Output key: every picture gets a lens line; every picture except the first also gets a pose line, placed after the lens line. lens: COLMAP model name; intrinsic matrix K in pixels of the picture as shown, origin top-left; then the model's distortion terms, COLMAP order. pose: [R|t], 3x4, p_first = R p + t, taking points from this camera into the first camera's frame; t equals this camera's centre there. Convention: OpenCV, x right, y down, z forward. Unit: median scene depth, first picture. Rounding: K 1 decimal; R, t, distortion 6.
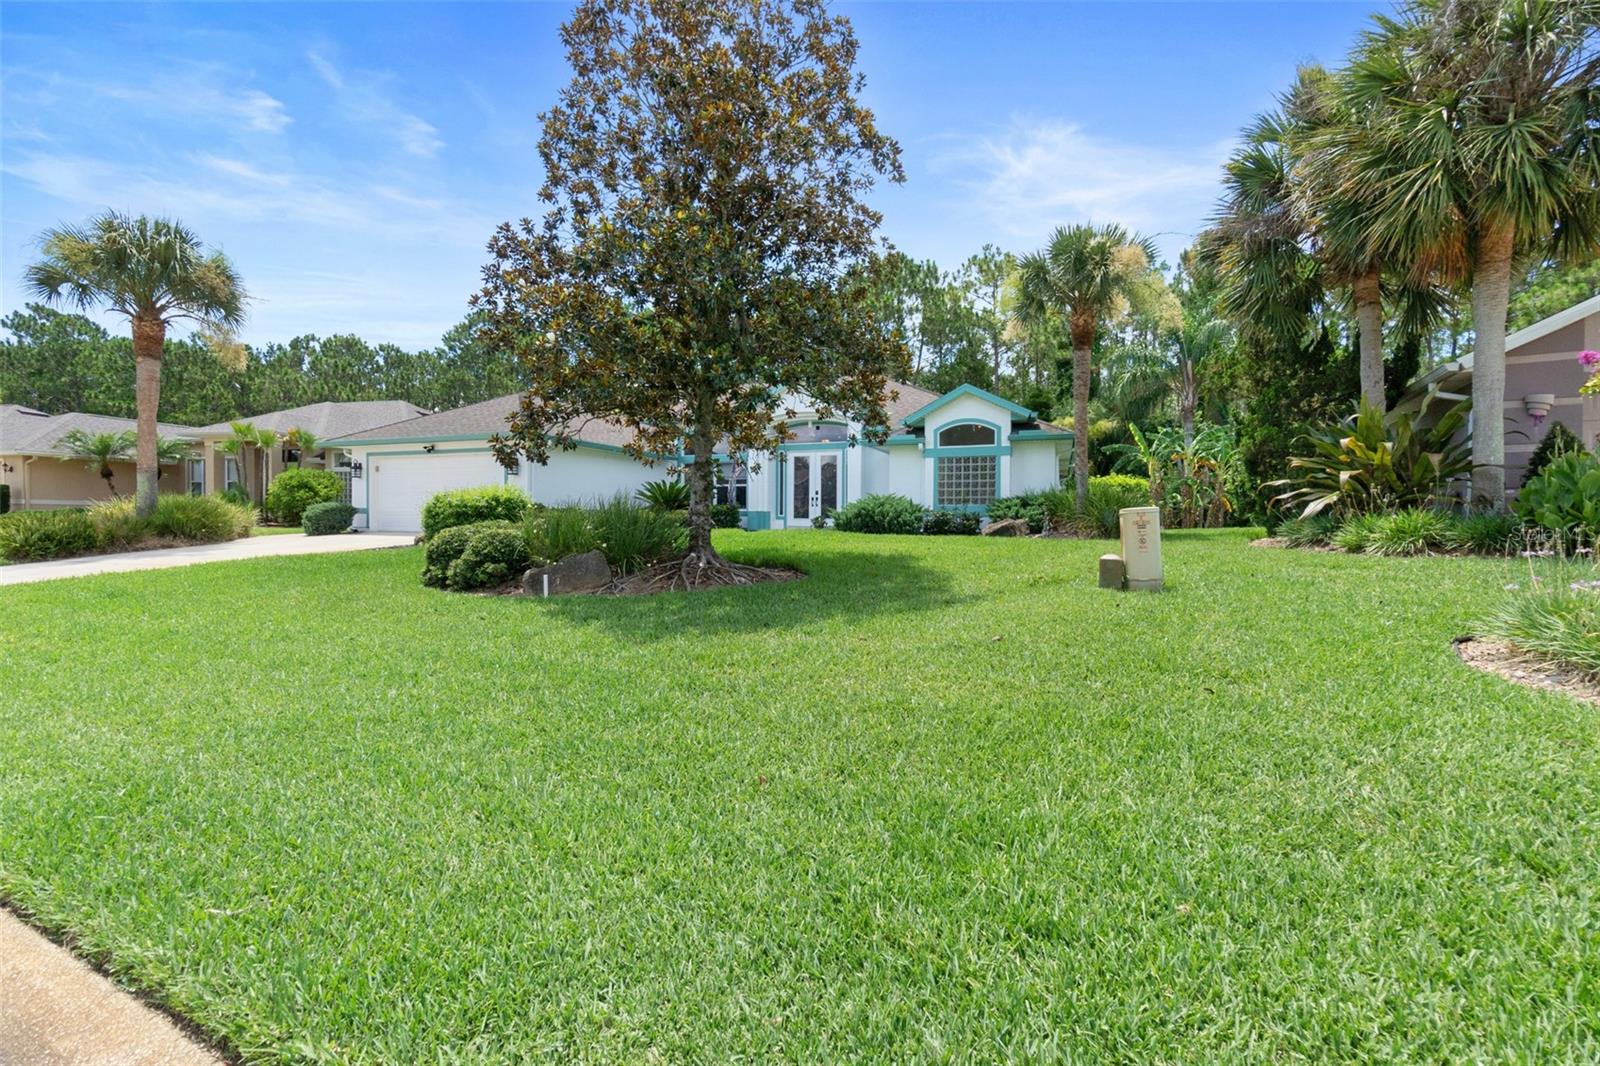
lens RADIAL K [[685.6, 0, 797.2], [0, 685.6, 529.2], [0, 0, 1]] dist [-0.004678, -0.000437]
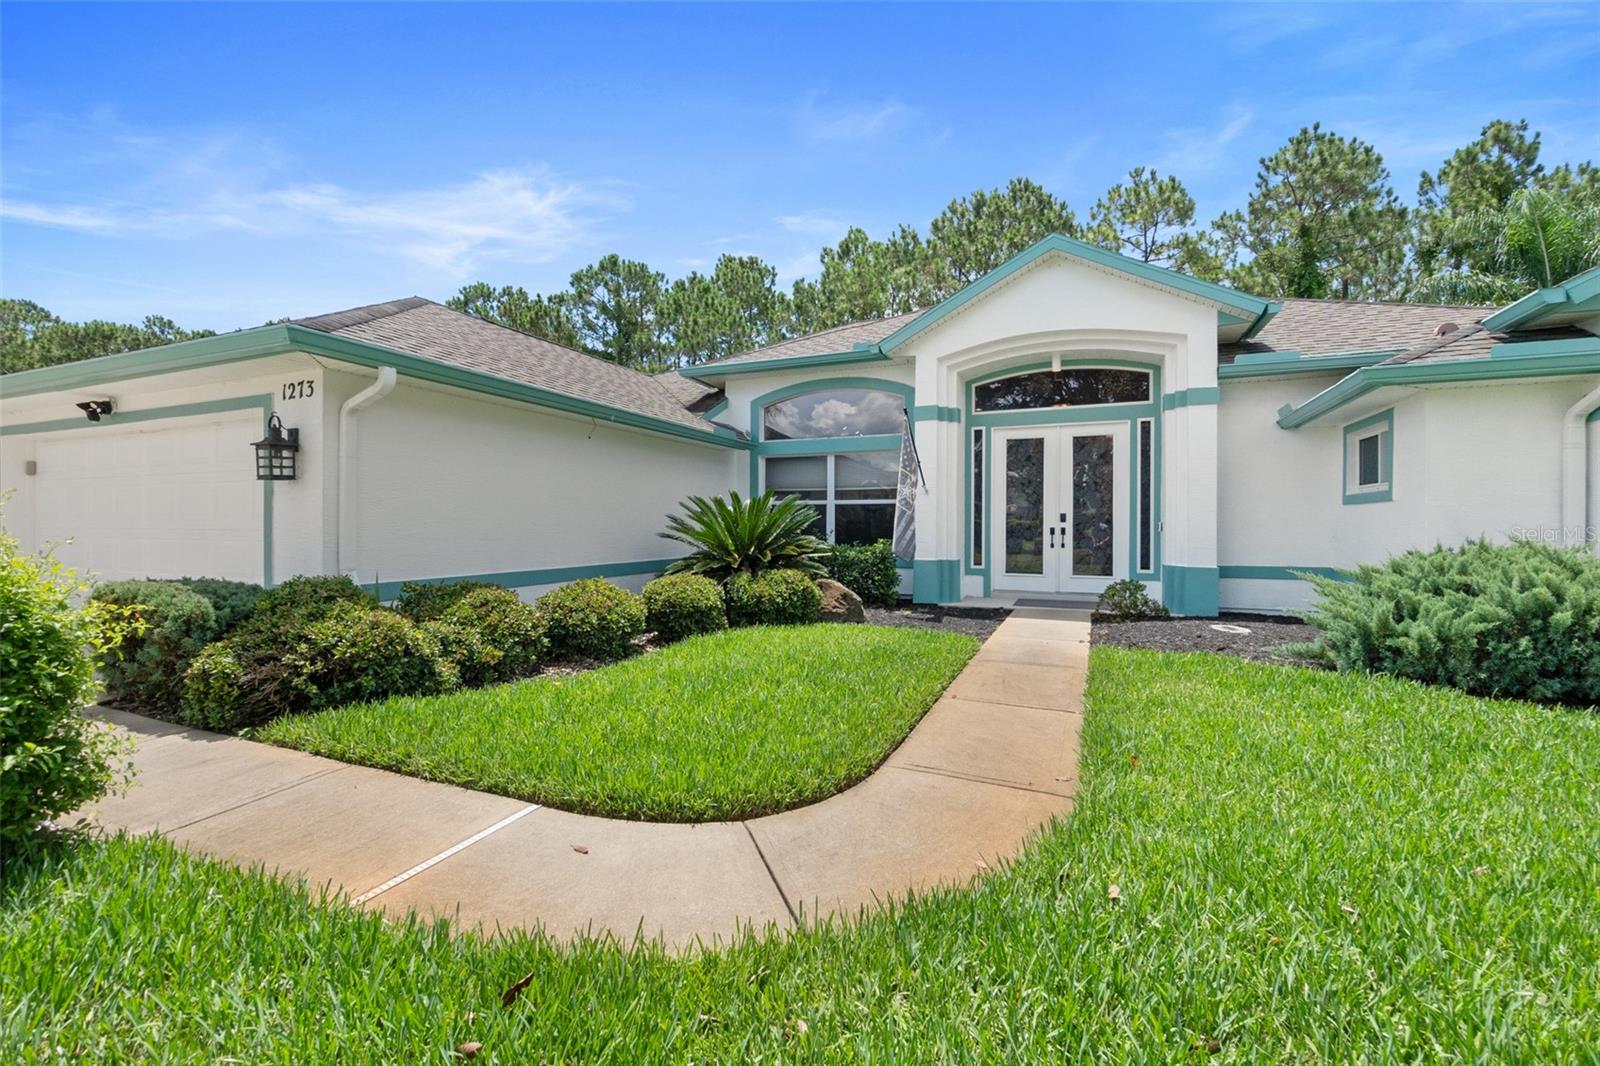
lens RADIAL K [[685.6, 0, 800.5], [0, 685.6, 529.9], [0, 0, 1]] dist [-0.004678, -0.000437]
pose [[0.999344, -0.001841, -0.036181, -0.129290], [0.001531, 0.999962, -0.008592, -0.041979], [0.036195, 0.008531, 0.999308, 0.545093]]
